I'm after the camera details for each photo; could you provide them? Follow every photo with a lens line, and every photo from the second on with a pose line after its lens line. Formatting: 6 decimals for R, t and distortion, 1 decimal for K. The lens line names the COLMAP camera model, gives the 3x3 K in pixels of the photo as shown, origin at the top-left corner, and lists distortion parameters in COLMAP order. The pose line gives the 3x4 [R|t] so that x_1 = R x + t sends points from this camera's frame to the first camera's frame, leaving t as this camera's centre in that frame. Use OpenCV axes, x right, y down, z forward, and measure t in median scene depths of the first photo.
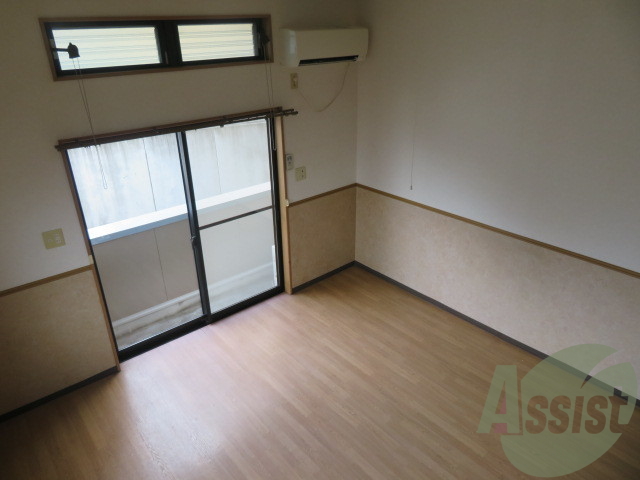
lens RADIAL K [[466.4, 0, 320.0], [0, 466.4, 240.0], [0, 0, 1]] dist [0.000651, 0.000488]
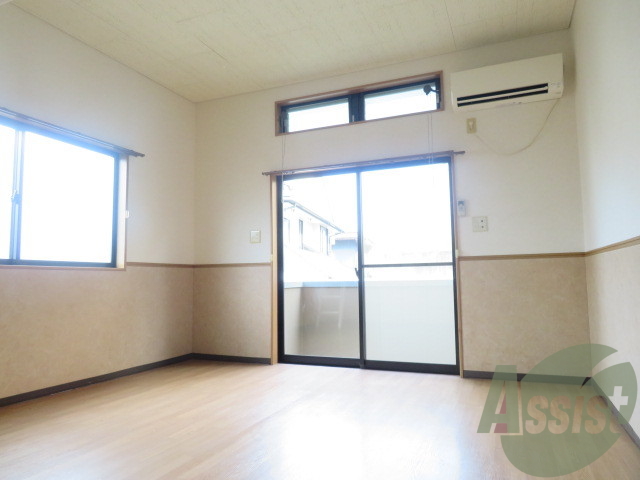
lens RADIAL K [[466.4, 0, 320.0], [0, 466.4, 240.0], [0, 0, 1]] dist [0.000651, 0.000488]
pose [[0.458285, -0.060998, -0.886710, 0.632344], [-0.377059, 0.890076, -0.256108, 0.235467], [0.804861, 0.451713, 0.384909, 0.463456]]
